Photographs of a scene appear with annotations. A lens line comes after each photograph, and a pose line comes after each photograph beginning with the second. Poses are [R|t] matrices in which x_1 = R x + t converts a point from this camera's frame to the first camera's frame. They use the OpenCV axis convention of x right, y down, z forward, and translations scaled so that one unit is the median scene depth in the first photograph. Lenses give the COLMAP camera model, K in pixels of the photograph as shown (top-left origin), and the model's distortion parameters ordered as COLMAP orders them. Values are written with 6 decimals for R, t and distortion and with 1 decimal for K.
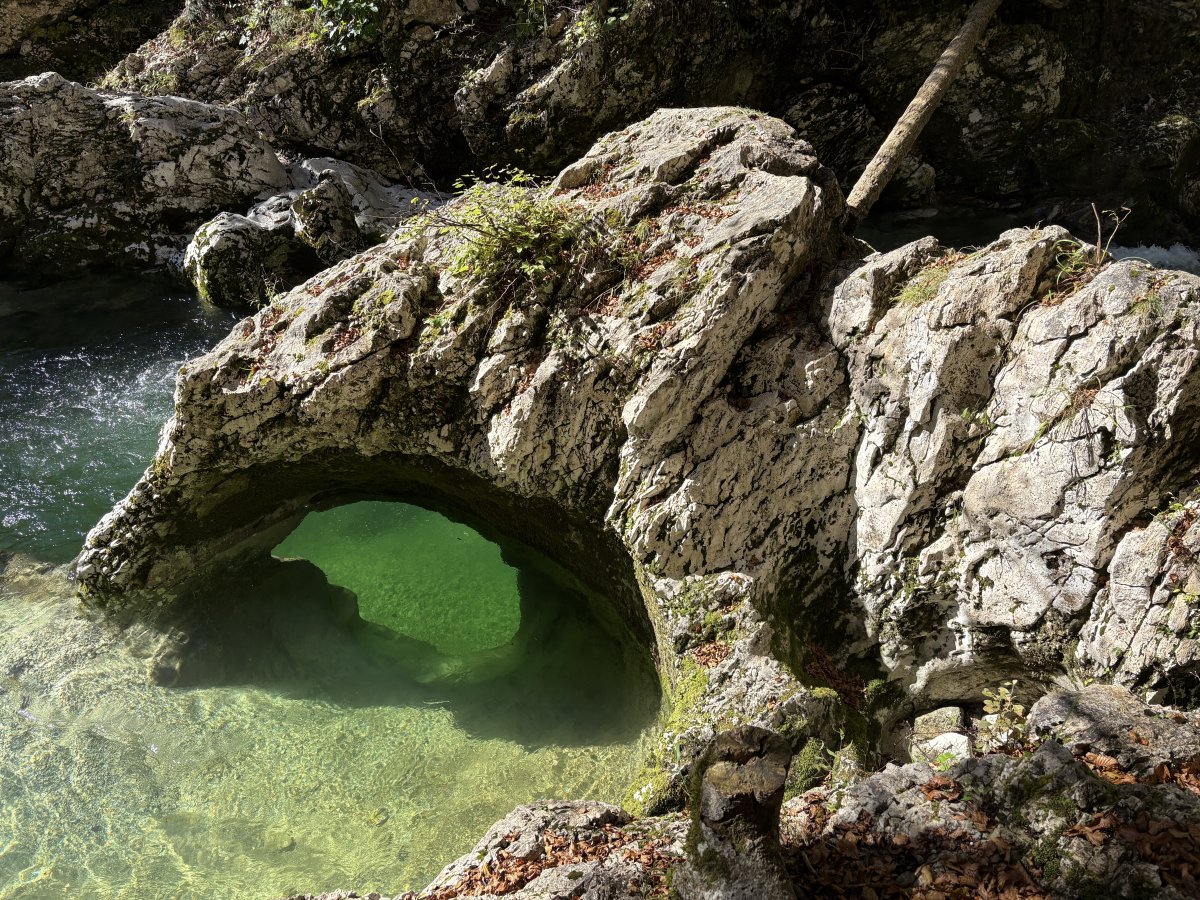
lens RADIAL K [[877.0, 0, 600.0], [0, 877.0, 504.0], [0, 0, 1]] dist [0.075194, -0.090153]
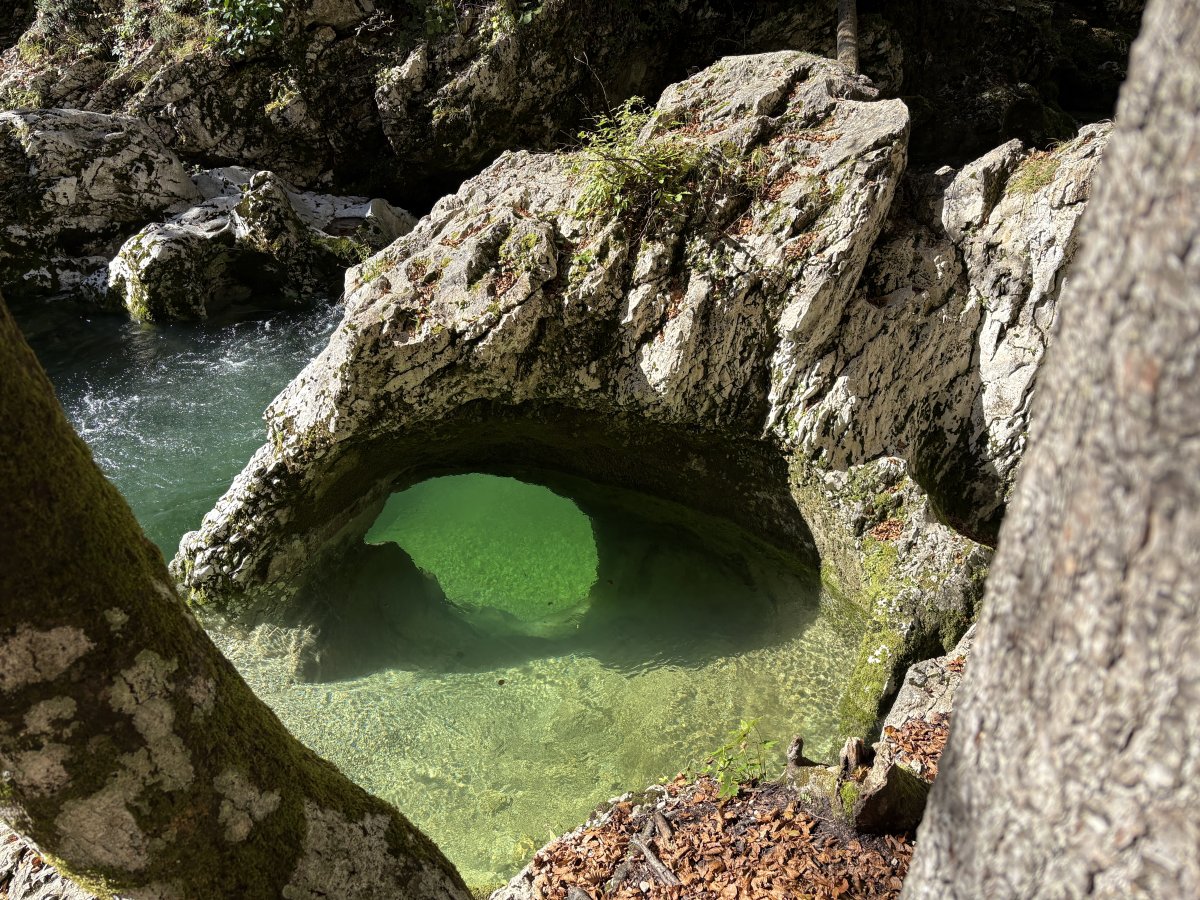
lens RADIAL K [[877.0, 0, 600.0], [0, 877.0, 504.0], [0, 0, 1]] dist [0.075194, -0.090153]
pose [[0.962161, -0.146583, 0.229696, -0.446366], [0.154401, 0.987873, -0.016343, 0.096391], [-0.224515, 0.051190, 0.973125, 0.007053]]
